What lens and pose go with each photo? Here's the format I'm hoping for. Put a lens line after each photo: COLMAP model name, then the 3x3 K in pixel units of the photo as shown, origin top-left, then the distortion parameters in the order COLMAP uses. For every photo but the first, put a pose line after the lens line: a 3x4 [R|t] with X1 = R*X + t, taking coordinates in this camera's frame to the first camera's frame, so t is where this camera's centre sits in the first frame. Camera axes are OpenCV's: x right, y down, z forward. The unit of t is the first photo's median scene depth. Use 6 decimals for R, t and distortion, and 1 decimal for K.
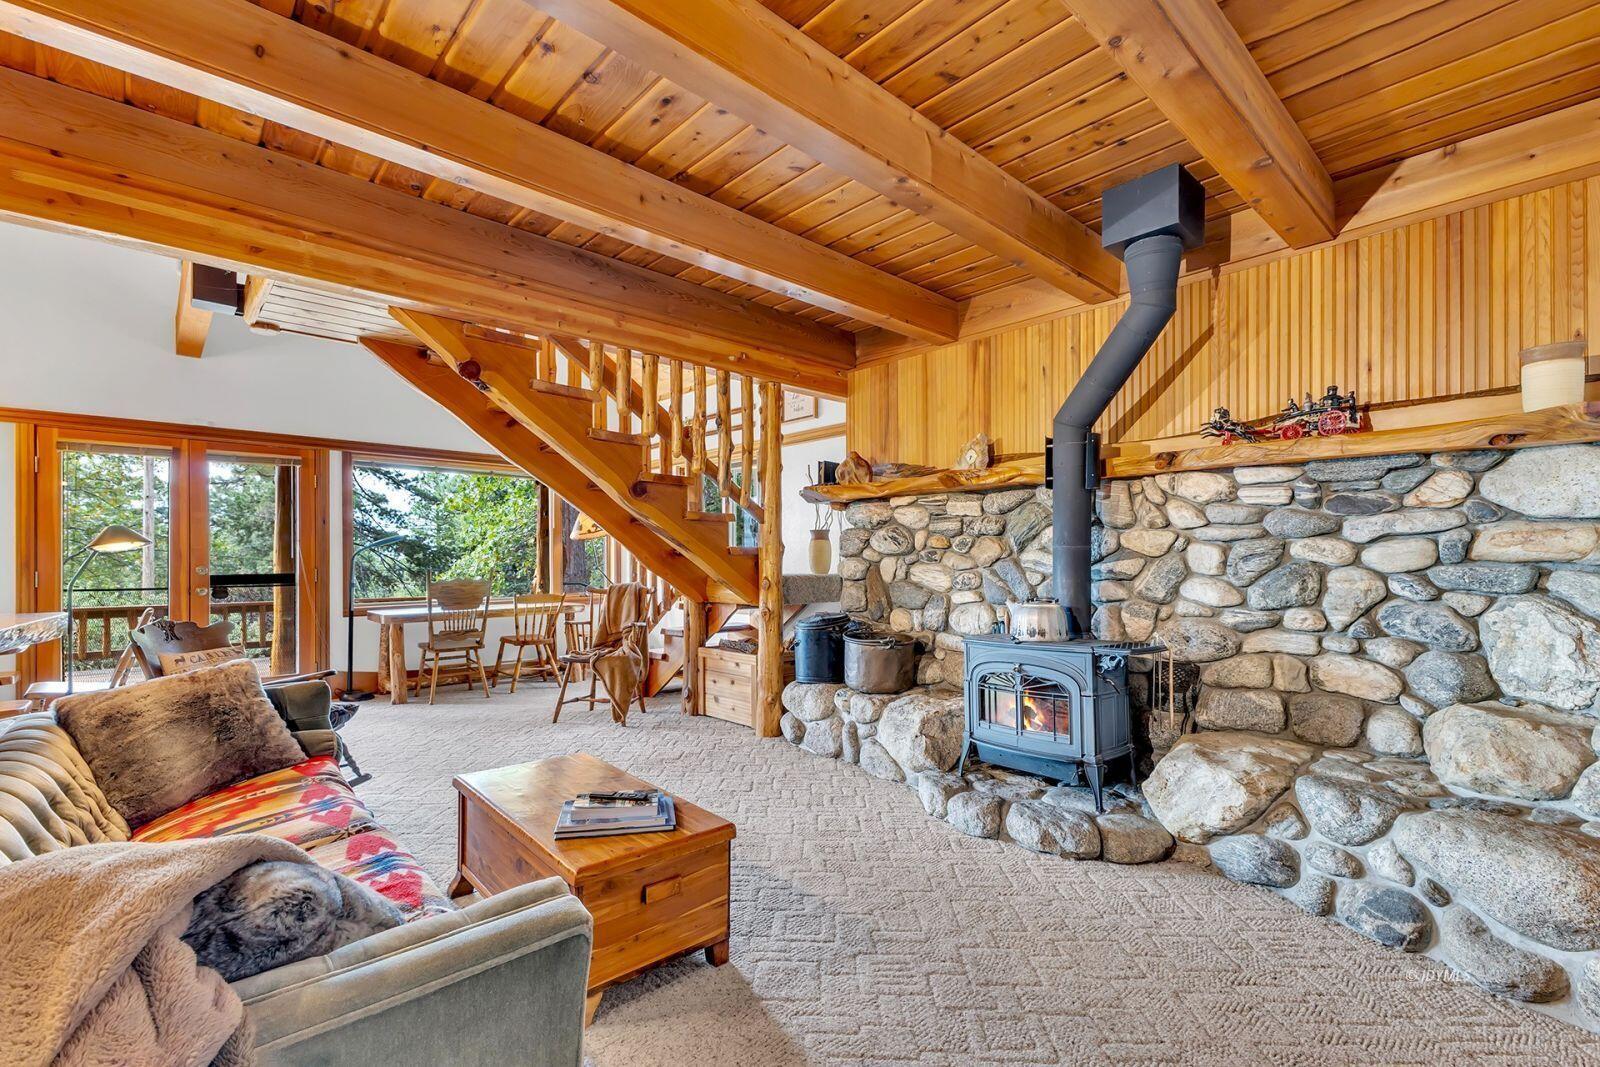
lens RADIAL K [[685.3, 0, 786.0], [0, 685.3, 557.9], [0, 0, 1]] dist [0.011141, -0.000292]
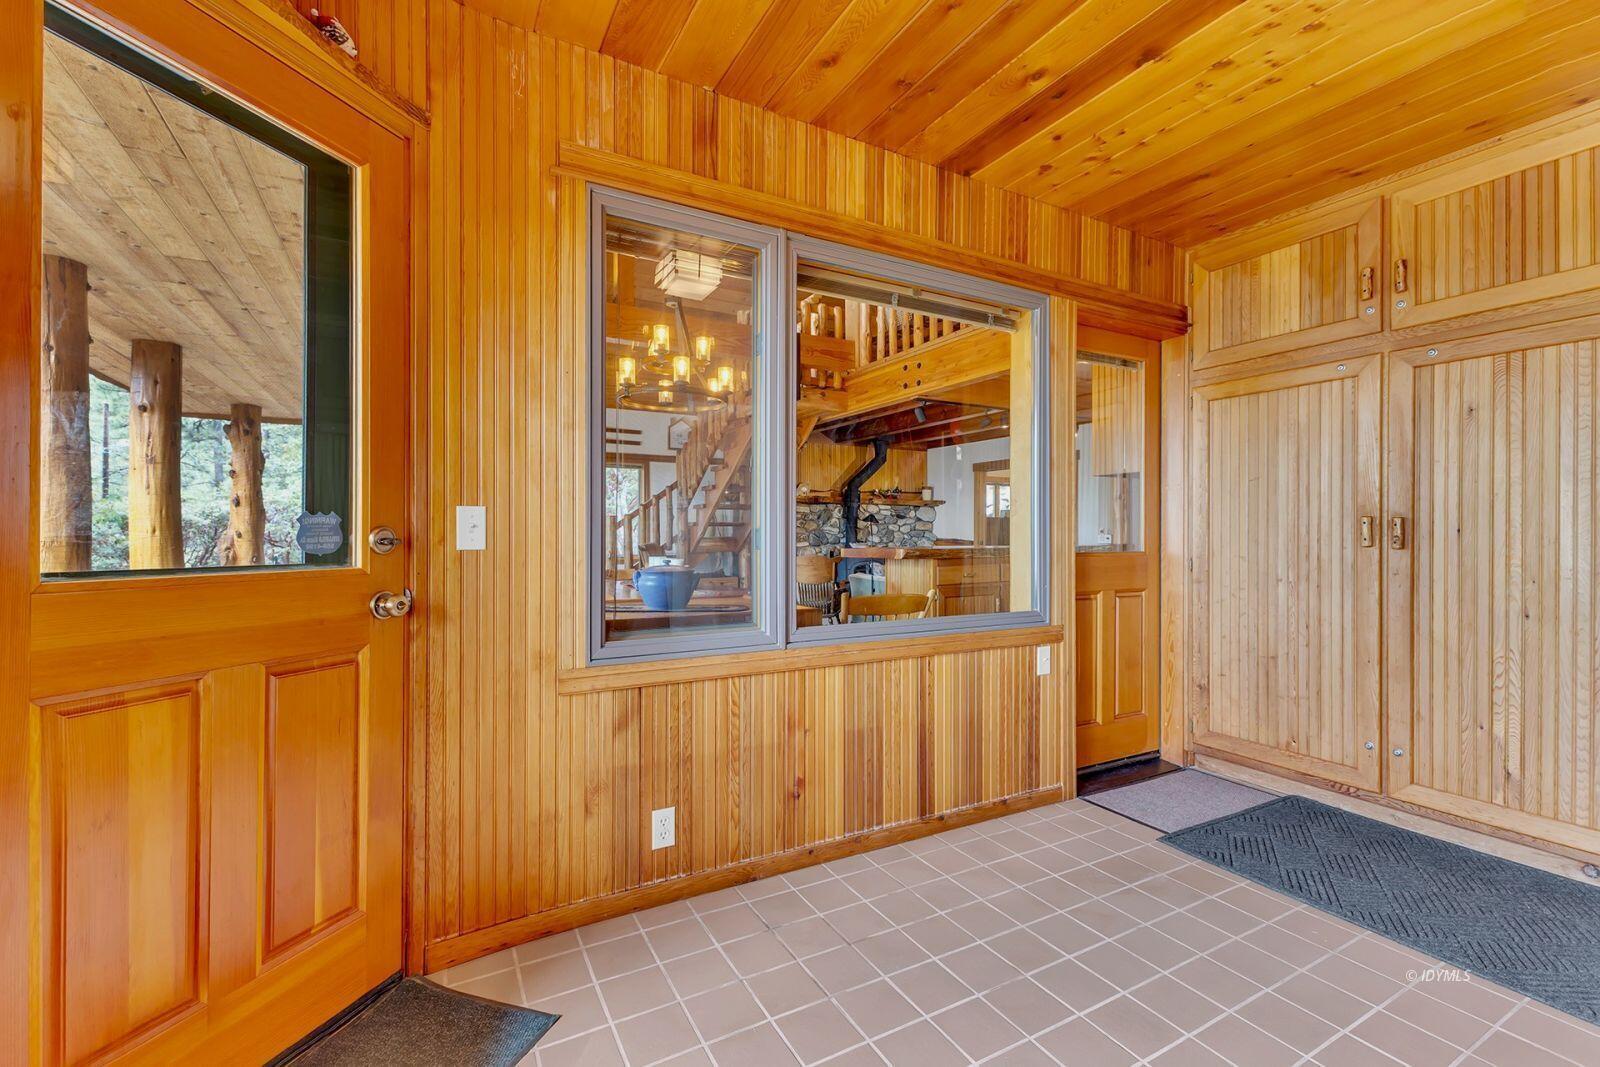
lens RADIAL K [[704.2, 0, 804.9], [0, 704.2, 534.3], [0, 0, 1]] dist [0.001104, -0.000459]
pose [[0.238668, 0.000614, 0.971101, -2.927456], [-0.002200, 0.999998, -0.000092, 0.027032], [-0.971099, -0.002114, 0.238669, 0.478882]]
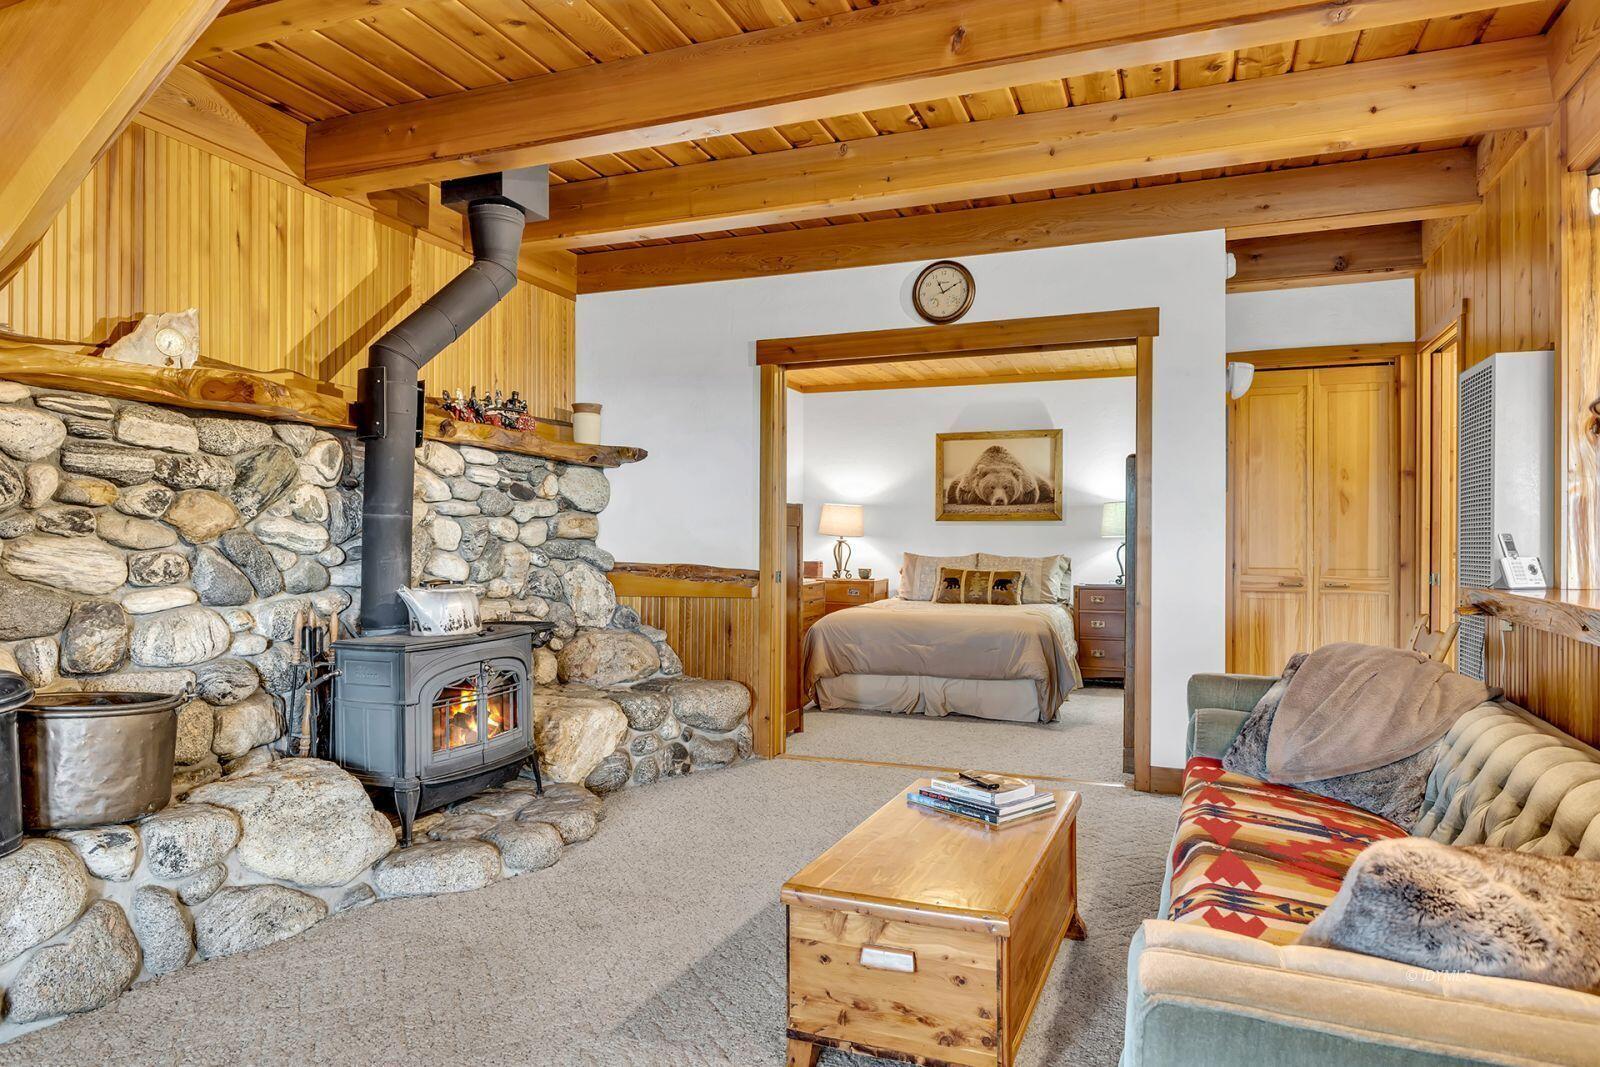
lens RADIAL K [[979.8, 0, 812.7], [0, 979.8, 541.7], [0, 0, 1]] dist [-0.001372, -0.001833]
pose [[-0.444158, 0.005048, 0.895934, -0.851318], [-0.003544, 0.999966, -0.007391, 0.020480], [-0.895941, -0.006458, -0.444125, 1.140592]]
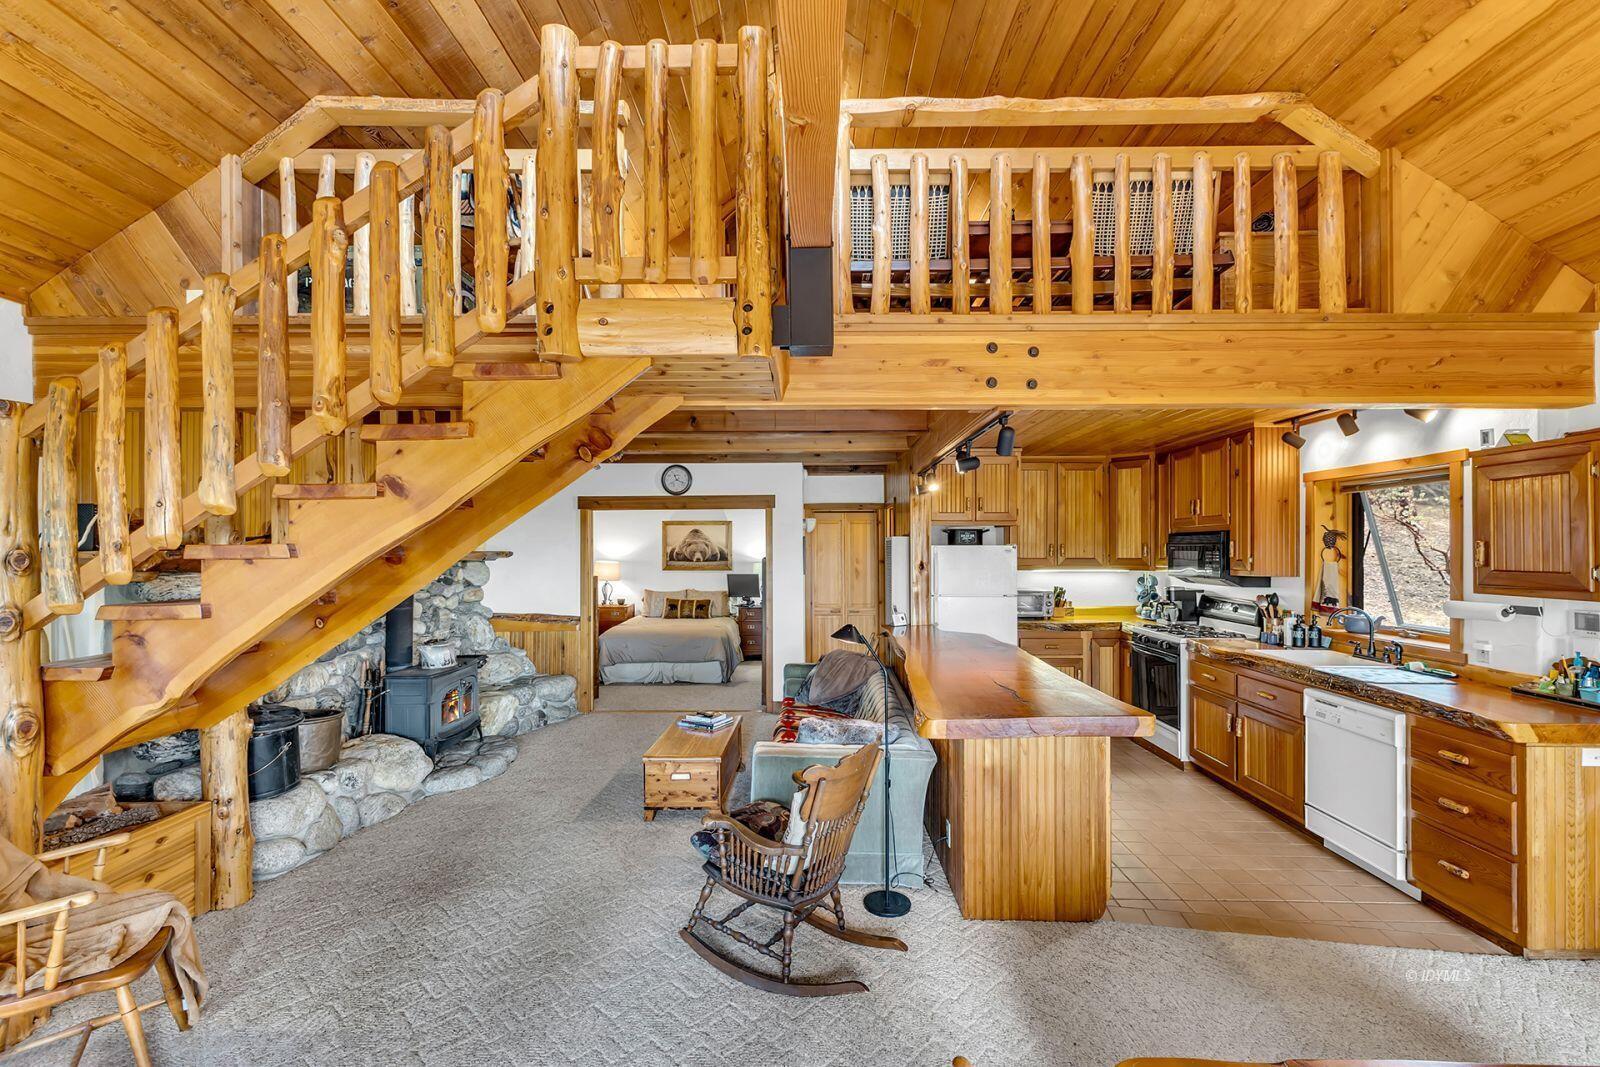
lens RADIAL K [[704.2, 0, 804.9], [0, 704.2, 534.3], [0, 0, 1]] dist [0.001104, -0.000459]
pose [[-0.728799, 0.019434, 0.684451, -1.414198], [0.007515, 0.999764, -0.020385, -0.151491], [-0.684686, -0.009713, -0.728773, 1.640632]]
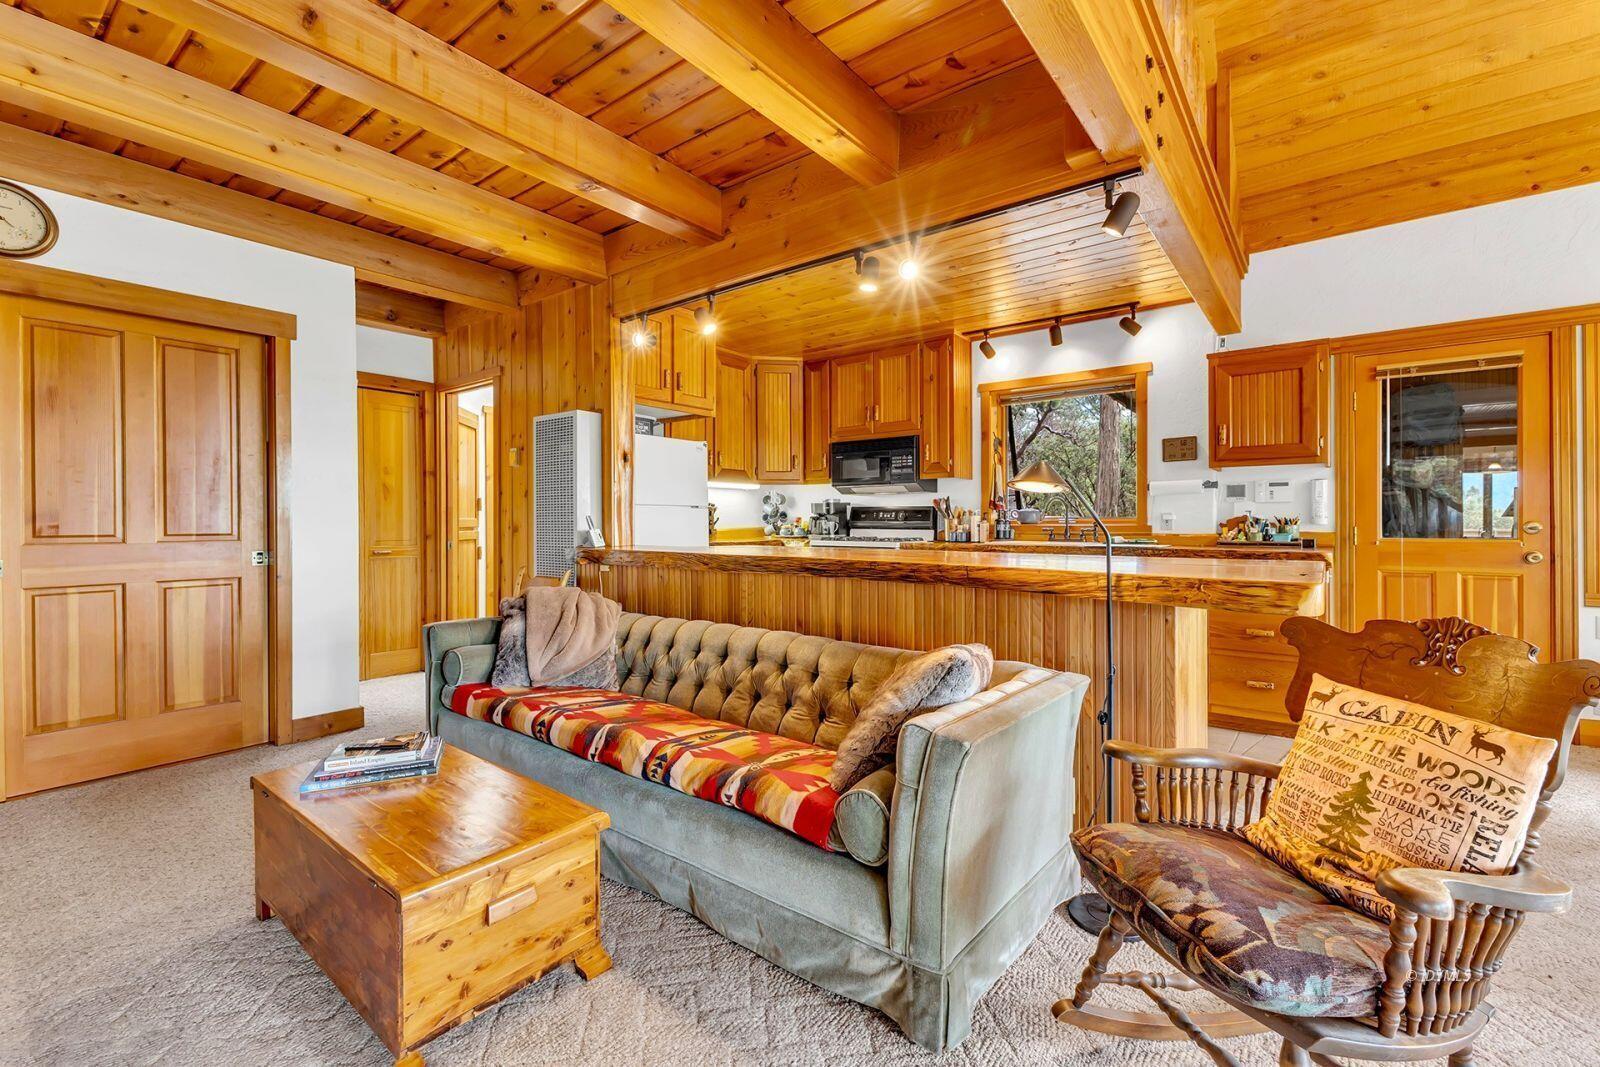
lens RADIAL K [[694.8, 0, 795.2], [0, 694.8, 523.8], [0, 0, 1]] dist [0.000019, -0.000138]
pose [[-0.985129, 0.010322, -0.171506, -0.430198], [0.009848, 0.999945, 0.003612, 0.016322], [0.171534, 0.001869, -0.985176, 1.328598]]
